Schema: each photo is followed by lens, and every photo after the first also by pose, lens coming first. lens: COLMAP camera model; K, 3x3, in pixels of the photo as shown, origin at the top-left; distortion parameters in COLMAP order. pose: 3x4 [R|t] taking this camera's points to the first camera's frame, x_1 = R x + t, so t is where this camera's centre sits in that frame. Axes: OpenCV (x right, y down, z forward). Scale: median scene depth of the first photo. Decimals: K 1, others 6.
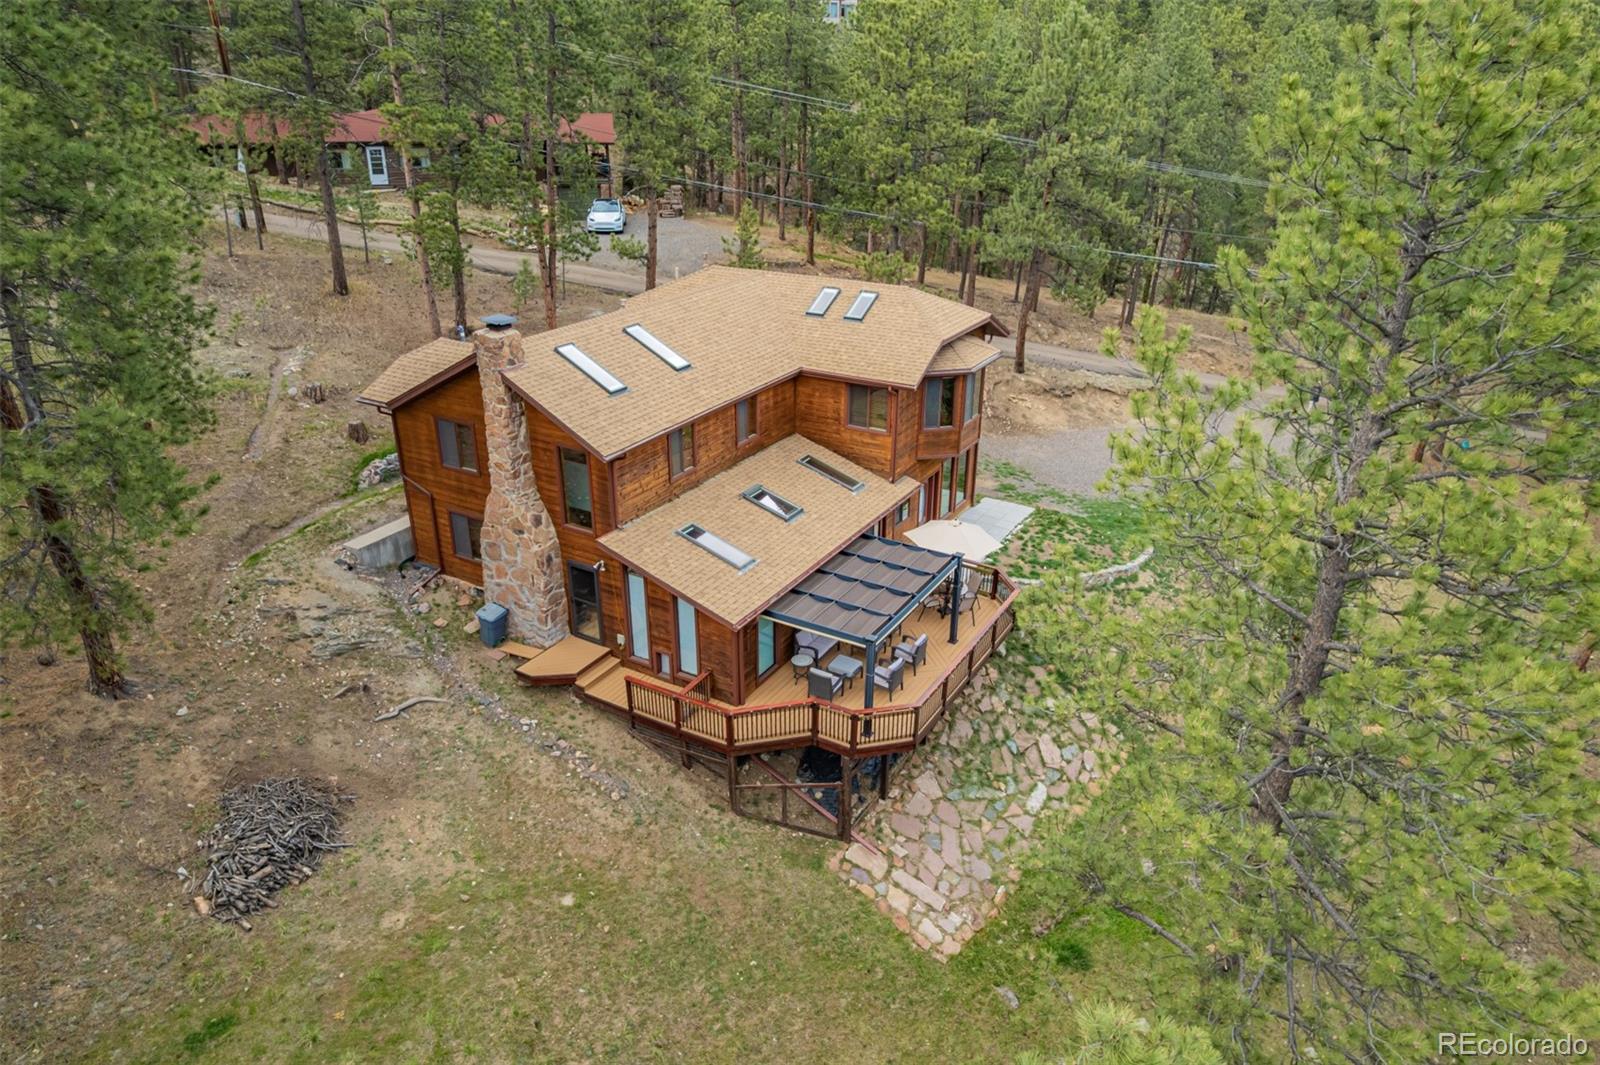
lens RADIAL K [[1023.1, 0, 799.8], [0, 1023.1, 535.0], [0, 0, 1]] dist [-0.081749, 0.074464]
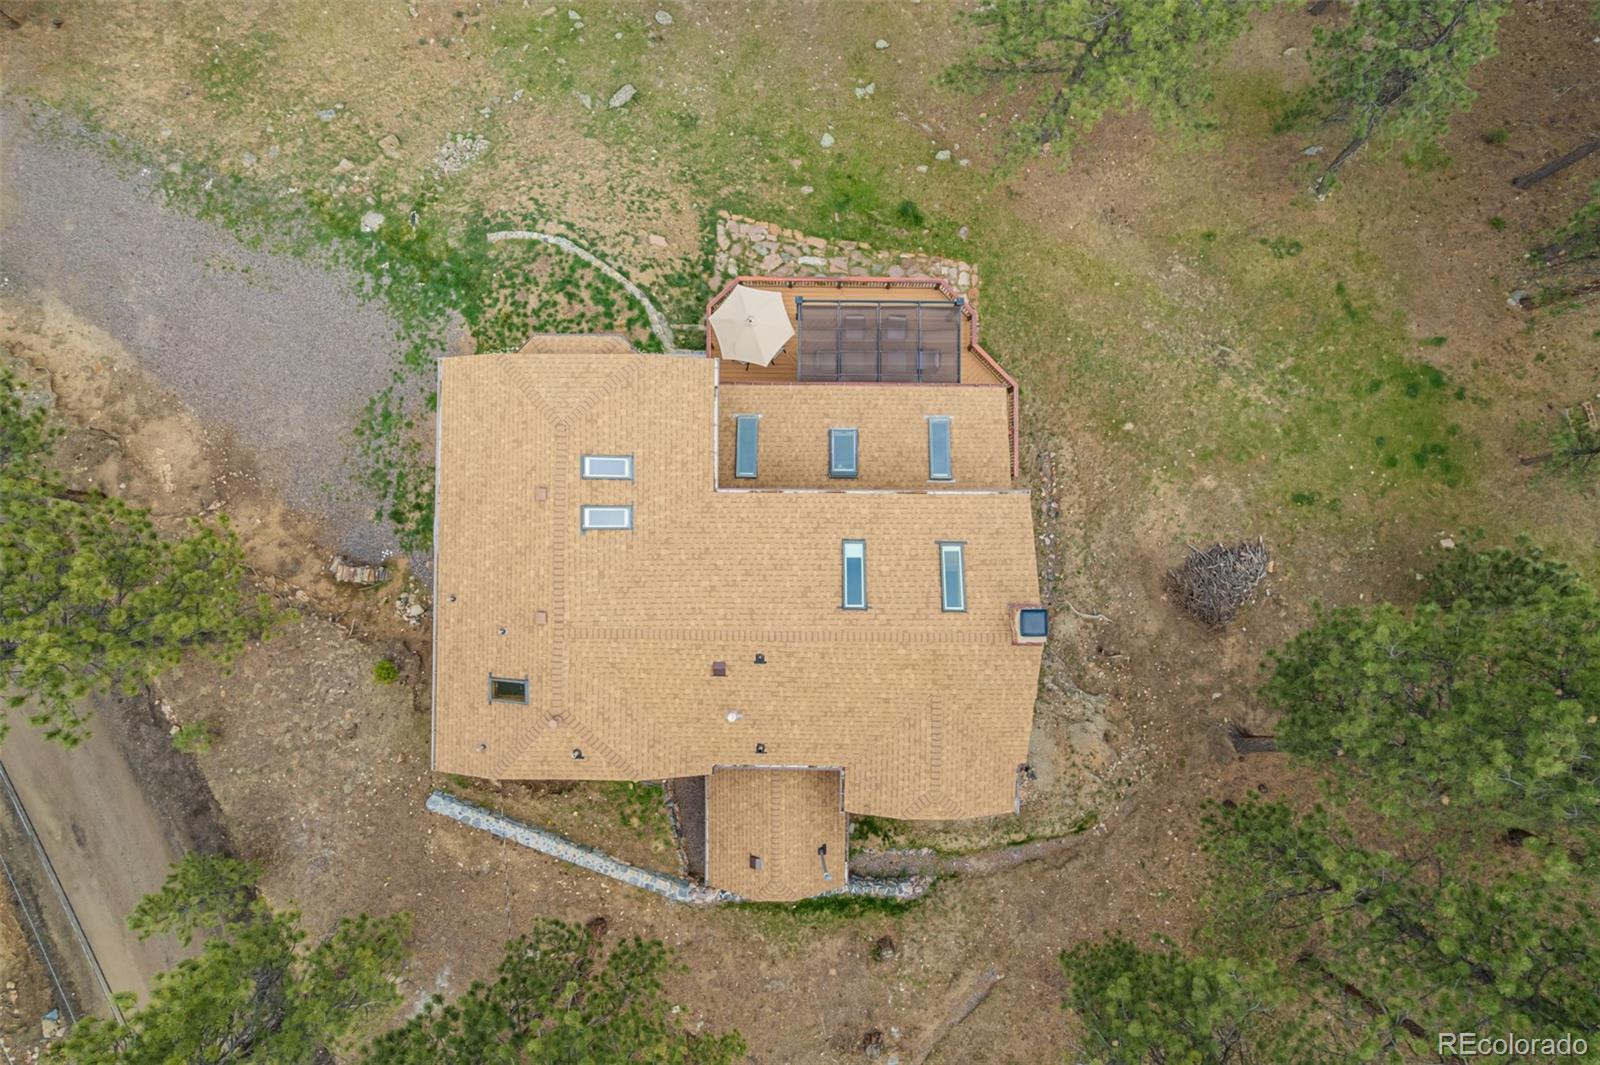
lens RADIAL K [[1023.1, 0, 799.8], [0, 1023.1, 535.0], [0, 0, 1]] dist [-0.081749, 0.074464]
pose [[-0.500399, -0.865794, -0.001109, -0.084504], [0.356000, -0.206923, 0.911289, -1.147678], [-0.789218, 0.455613, 0.411767, 0.643913]]
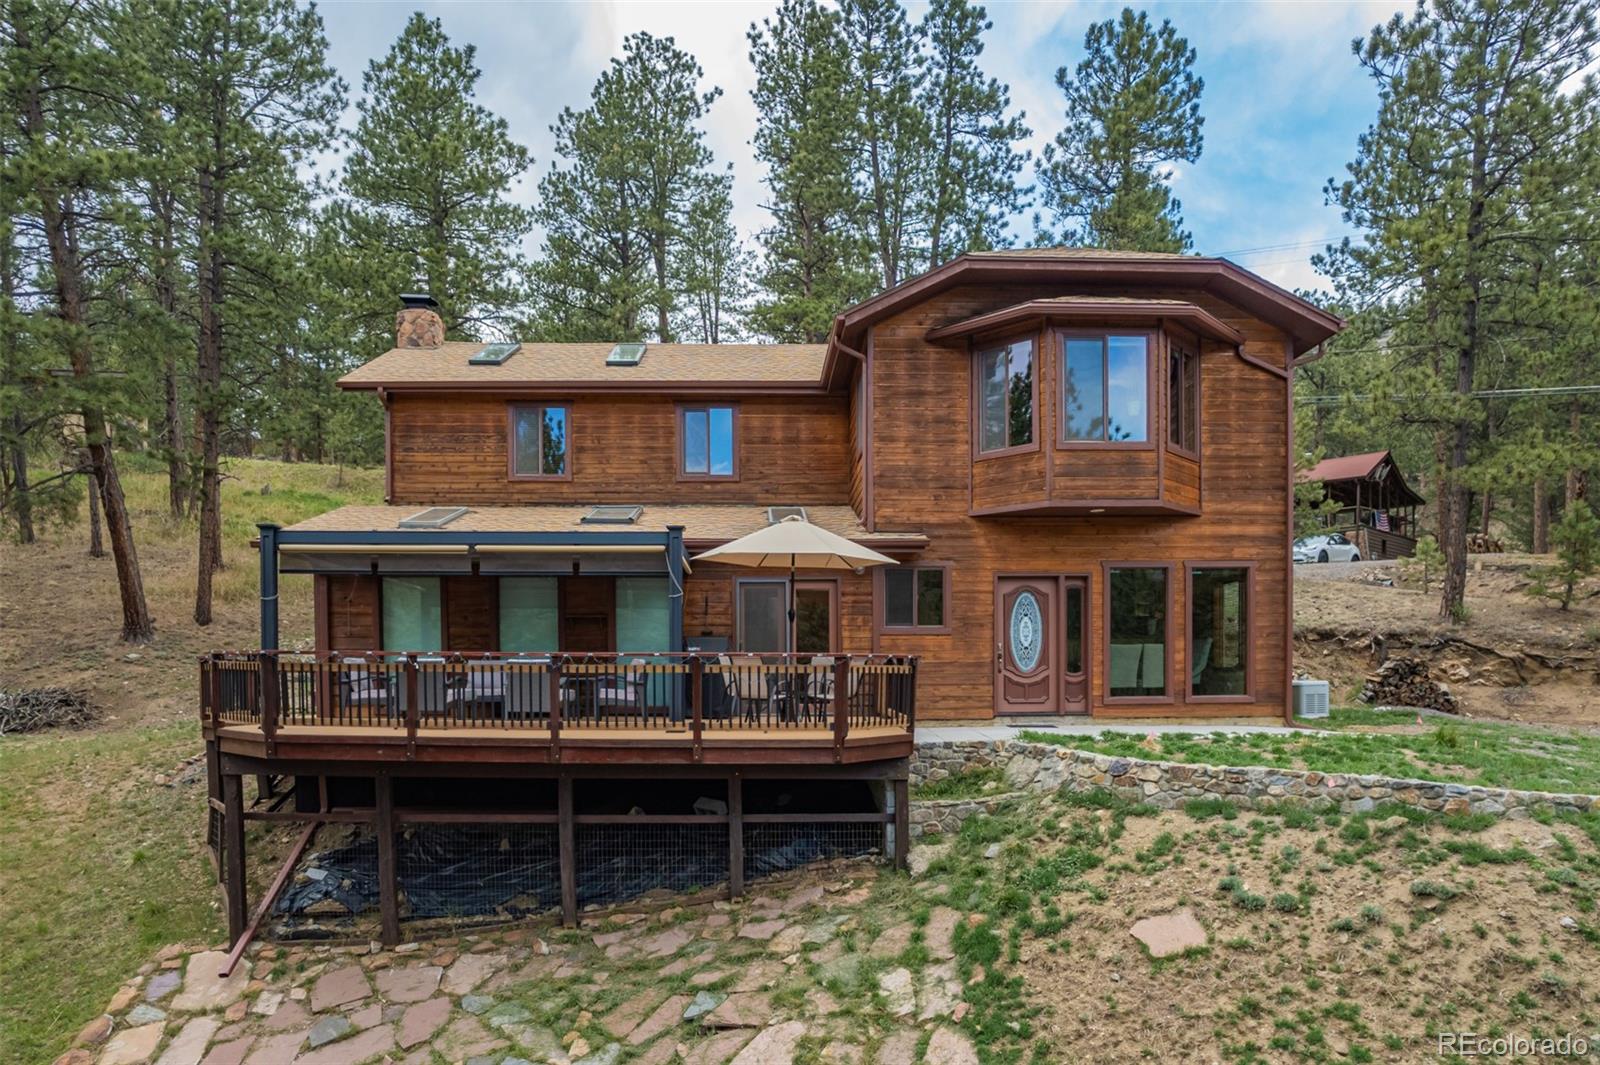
lens RADIAL K [[1096.3, 0, 803.9], [0, 1096.3, 738.6], [0, 0, 1]] dist [-0.071906, 0.065858]
pose [[0.545822, 0.035979, -0.837128, 0.629680], [-0.341580, 0.921845, -0.183096, 0.190671], [0.765115, 0.385884, 0.515453, 0.836808]]
